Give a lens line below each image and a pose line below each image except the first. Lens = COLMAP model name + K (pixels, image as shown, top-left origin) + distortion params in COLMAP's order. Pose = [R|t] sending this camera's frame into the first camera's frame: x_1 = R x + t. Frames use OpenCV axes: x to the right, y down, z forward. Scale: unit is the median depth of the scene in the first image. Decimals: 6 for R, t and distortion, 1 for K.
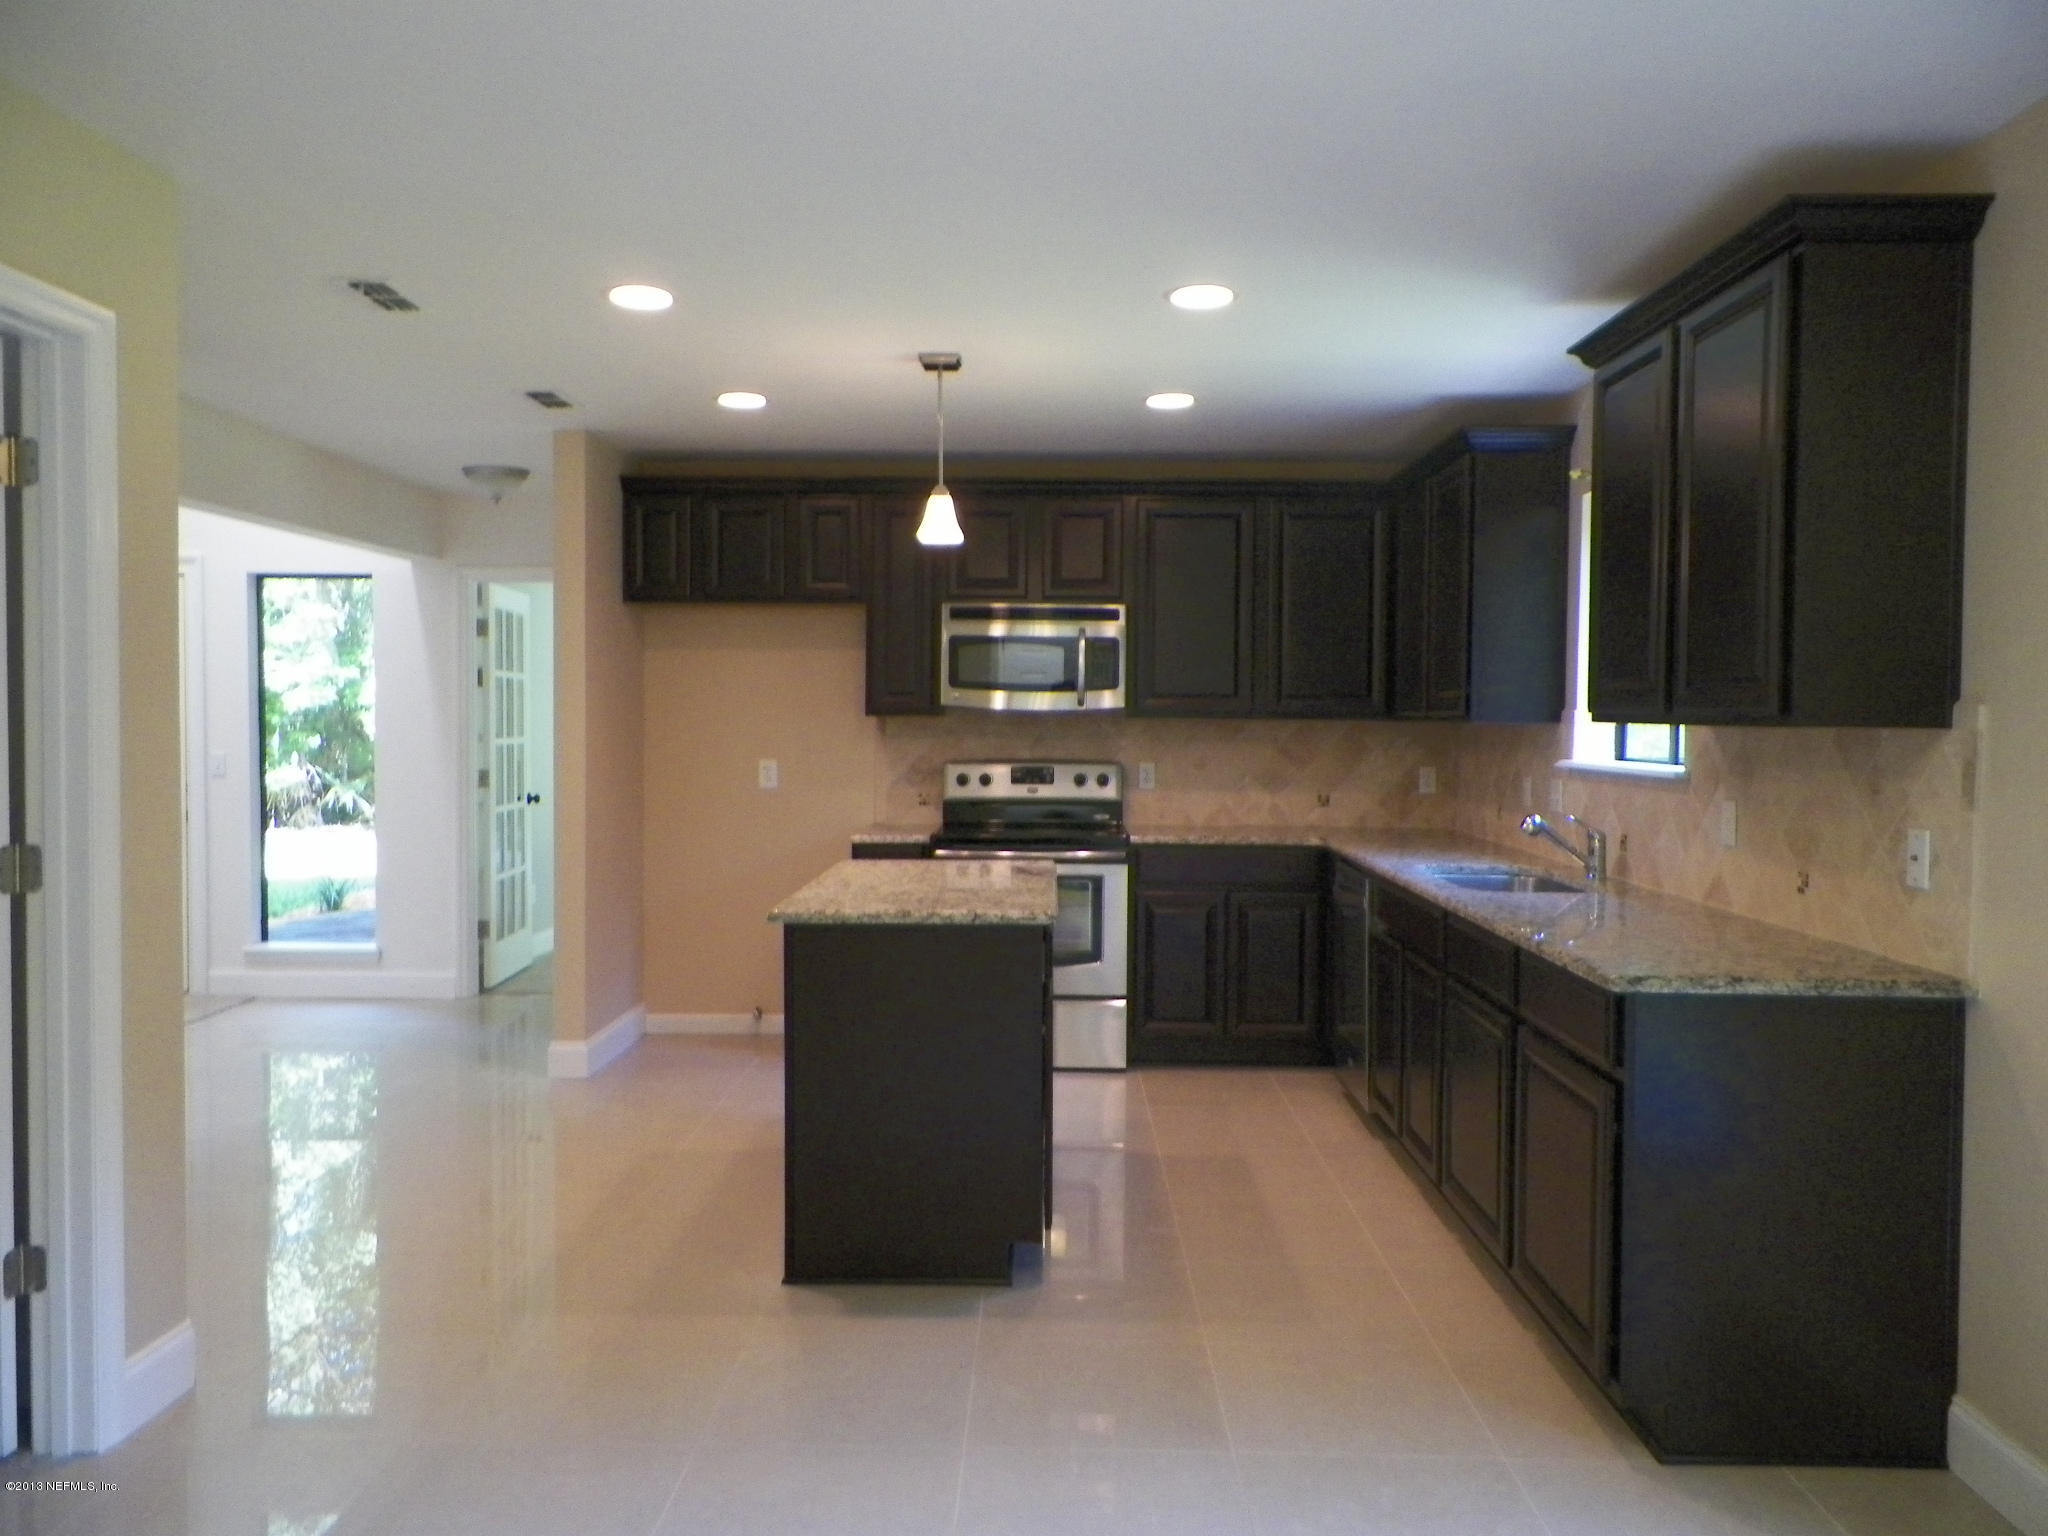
lens RADIAL K [[1504.8, 0, 1024.0], [0, 1504.8, 768.0], [0, 0, 1]] dist [-0.003281, 0.001849]
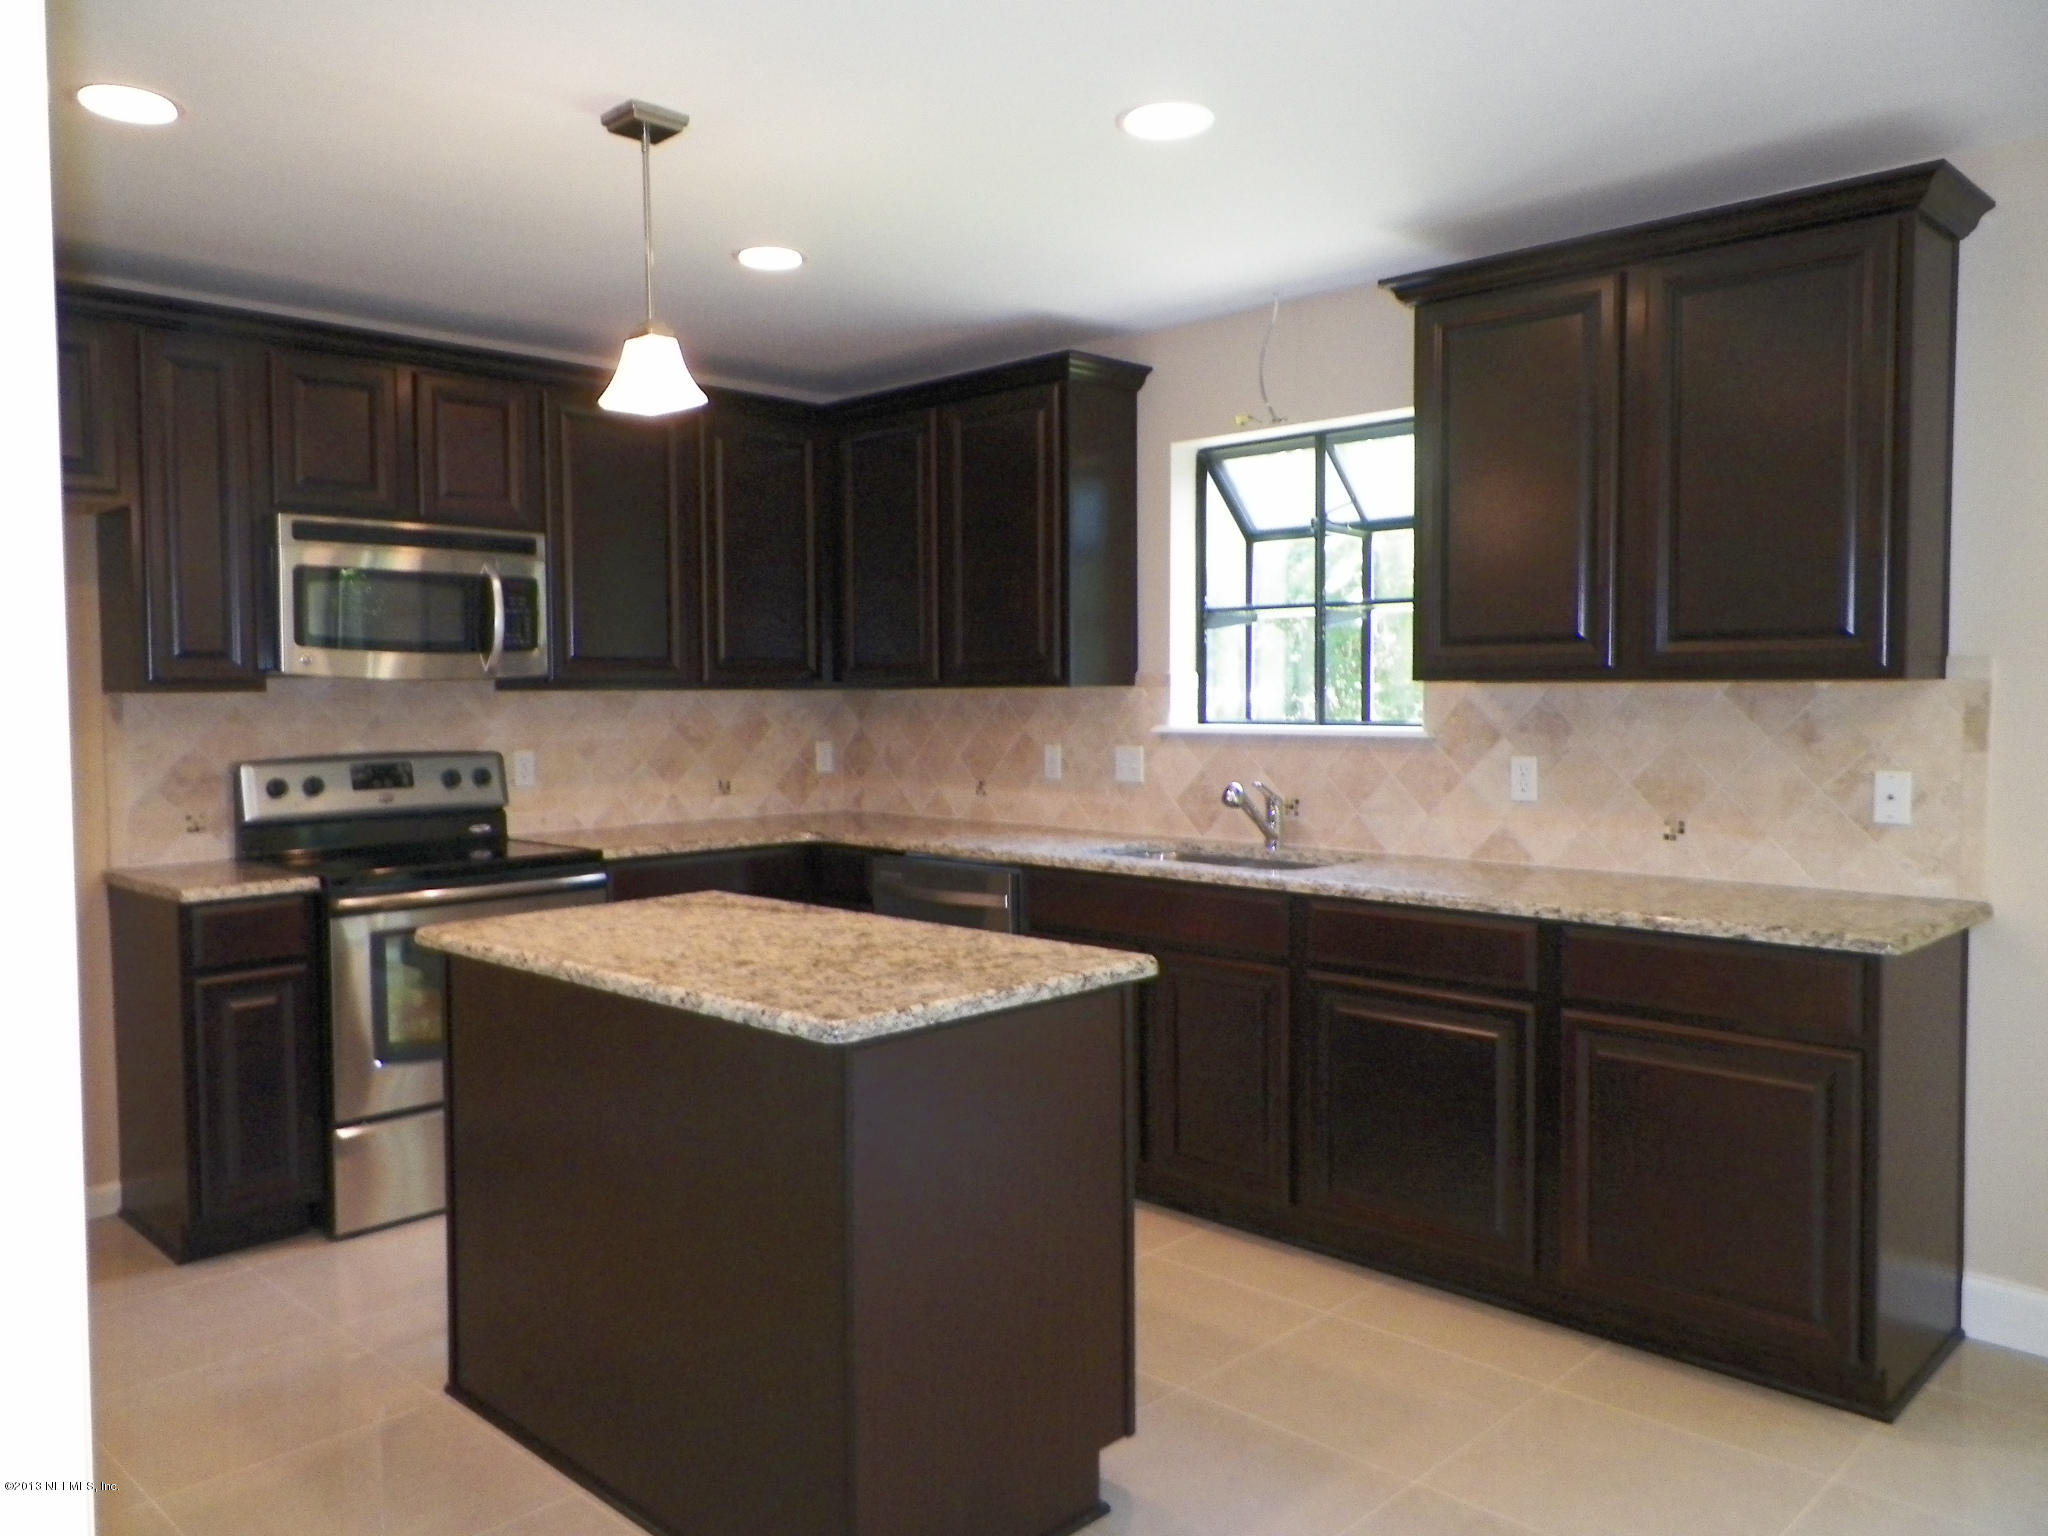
lens RADIAL K [[1547.3, 0, 1024.0], [0, 1547.3, 768.0], [0, 0, 1]] dist [0.018601, -0.001324]
pose [[0.690766, -0.050136, 0.721338, -0.301934], [0.038817, 0.998726, 0.032243, -0.010191], [-0.722036, 0.005728, 0.691832, 0.302296]]
